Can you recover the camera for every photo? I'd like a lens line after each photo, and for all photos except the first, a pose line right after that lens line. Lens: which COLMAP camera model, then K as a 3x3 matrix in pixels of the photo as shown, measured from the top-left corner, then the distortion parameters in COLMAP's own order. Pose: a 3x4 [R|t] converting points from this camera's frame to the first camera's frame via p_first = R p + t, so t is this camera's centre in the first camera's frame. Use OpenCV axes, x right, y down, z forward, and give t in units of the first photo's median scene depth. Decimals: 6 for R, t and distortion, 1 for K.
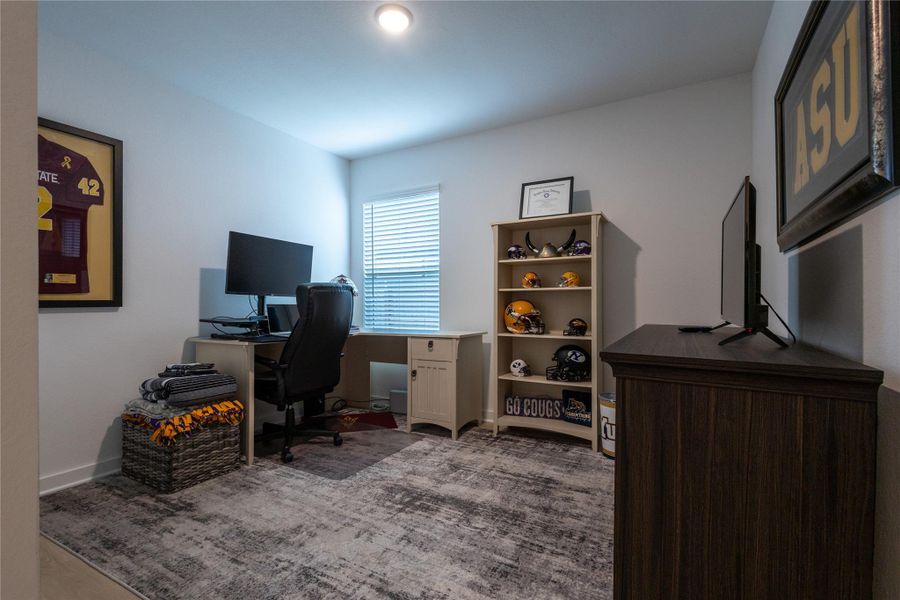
lens RADIAL K [[413.6, 0, 452.0], [0, 413.6, 300.3], [0, 0, 1]] dist [0.004954, 0.000655]
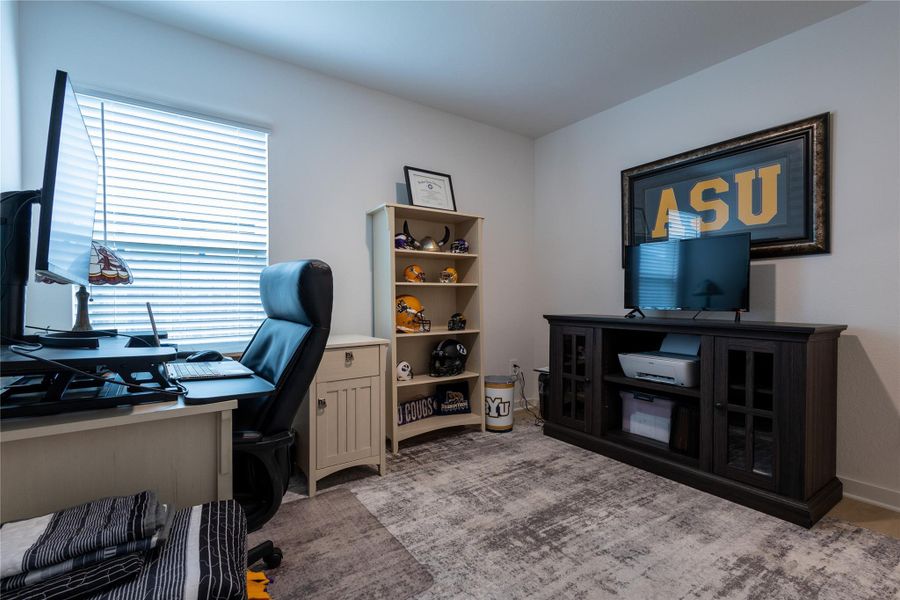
lens RADIAL K [[413.6, 0, 450.5], [0, 413.6, 300.8], [0, 0, 1]] dist [0.004954, 0.000655]
pose [[0.442623, -0.006972, 0.896681, -0.685994], [-0.005515, 0.999930, 0.010497, 0.001438], [-0.896691, -0.009591, 0.442553, 0.591477]]
